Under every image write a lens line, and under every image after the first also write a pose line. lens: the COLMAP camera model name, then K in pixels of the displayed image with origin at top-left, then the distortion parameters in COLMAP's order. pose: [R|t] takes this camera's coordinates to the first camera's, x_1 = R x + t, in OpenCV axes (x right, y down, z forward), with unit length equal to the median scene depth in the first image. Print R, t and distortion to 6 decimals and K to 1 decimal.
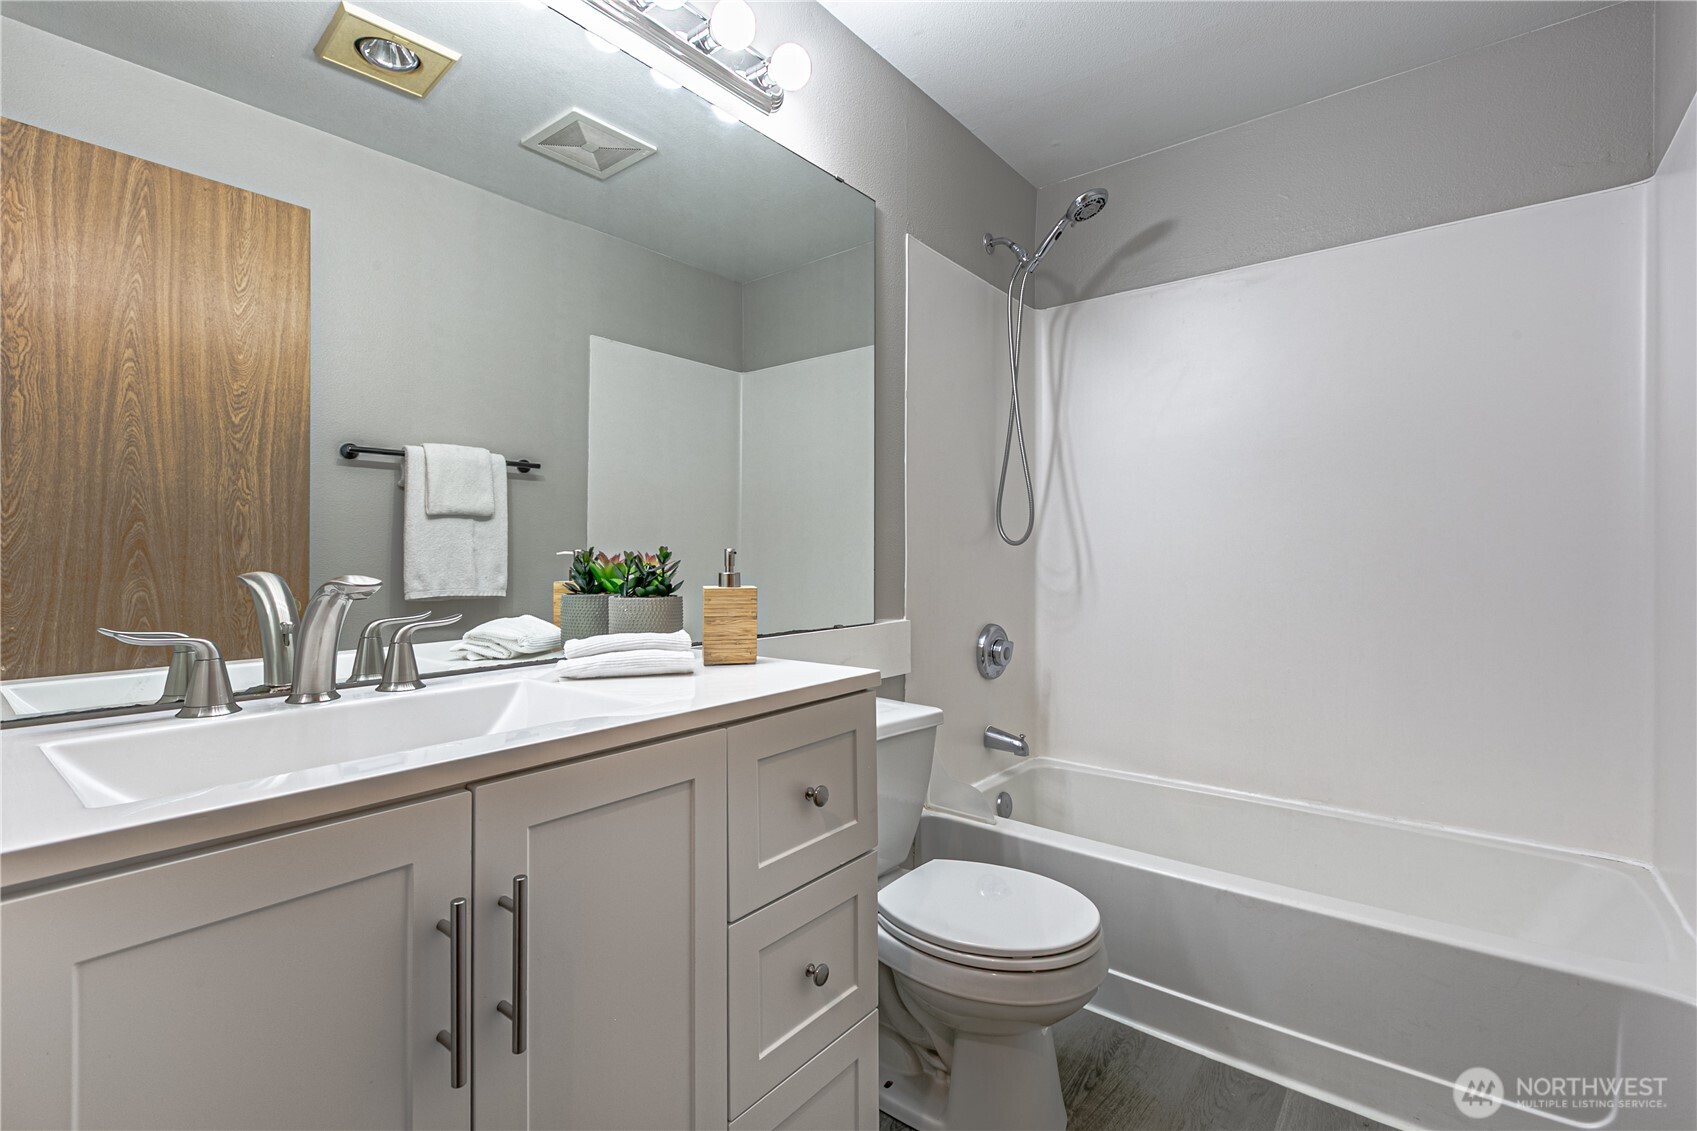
lens RADIAL K [[806.1, 0, 851.4], [0, 806.1, 546.7], [0, 0, 1]] dist [-0.001725, -0.000562]
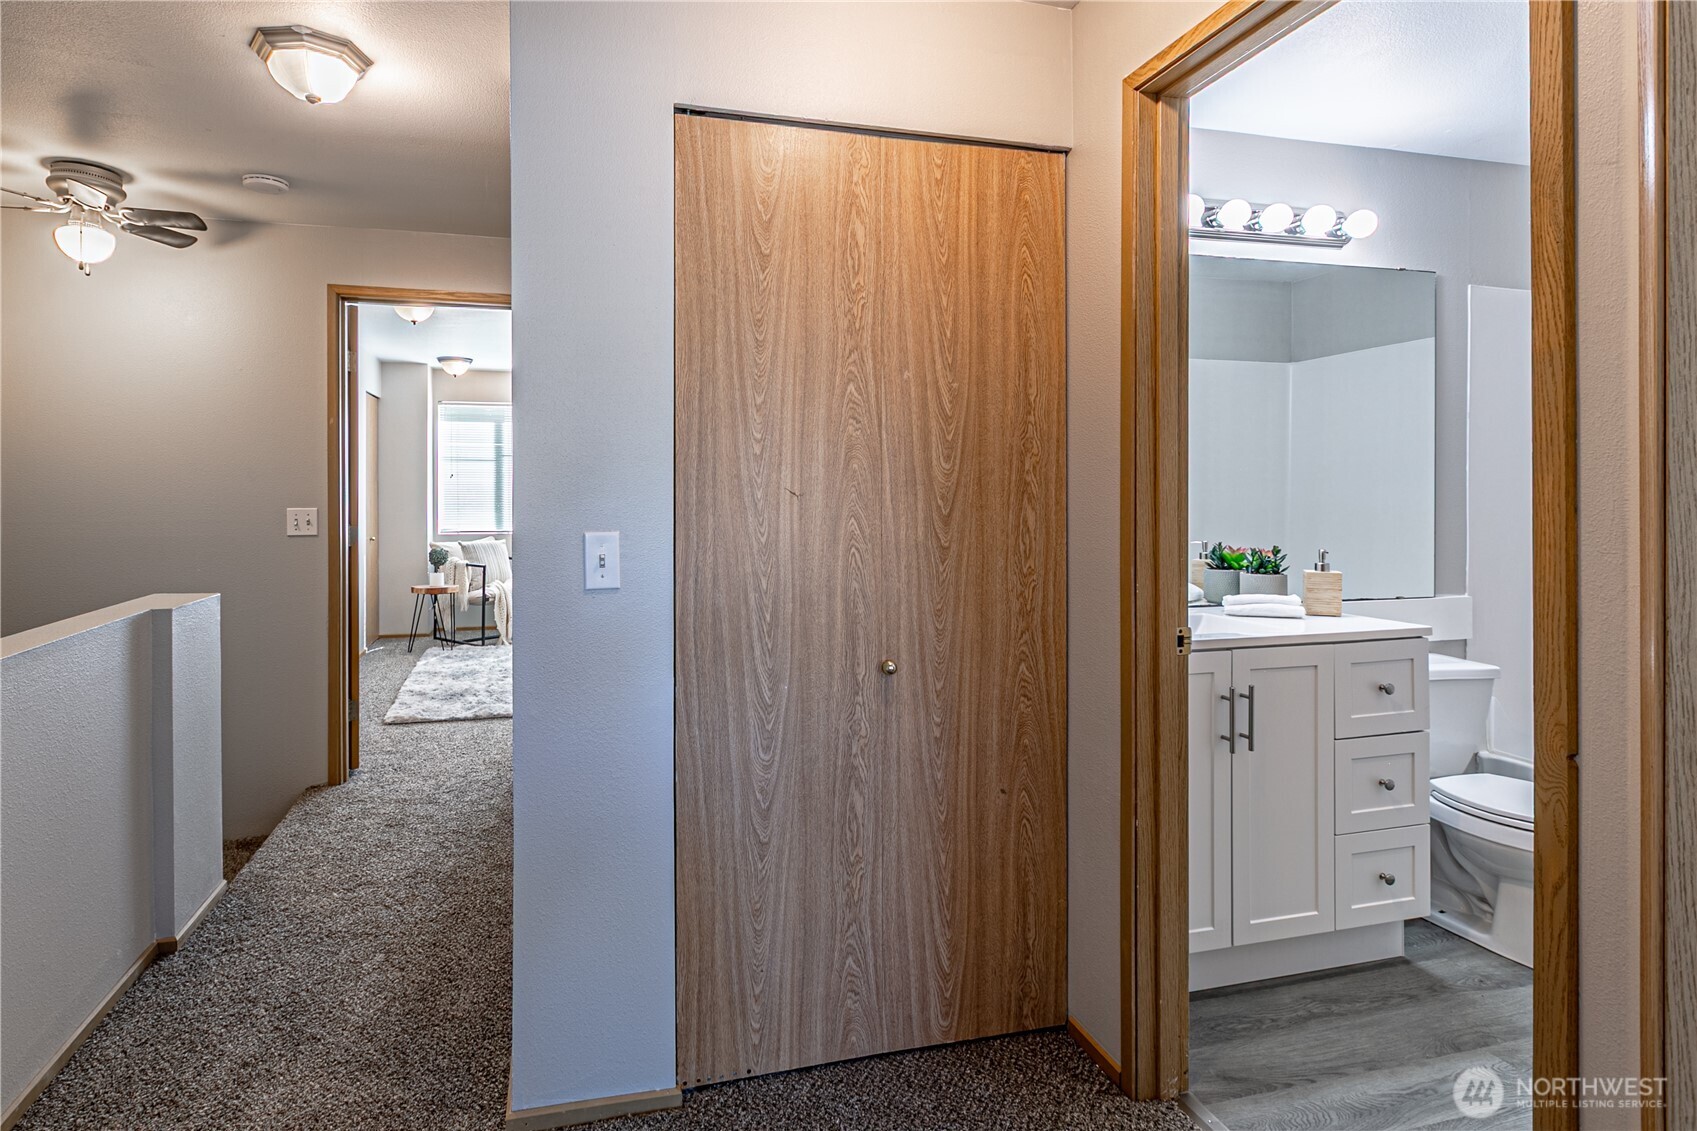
lens RADIAL K [[750.0, 0, 844.6], [0, 750.0, 509.0], [0, 0, 1]] dist [-0.001036, -0.000136]
pose [[0.794196, -0.001915, -0.607659, 0.012986], [0.006249, 0.999968, 0.005016, -0.094250], [0.607630, -0.007781, 0.794182, -0.862849]]
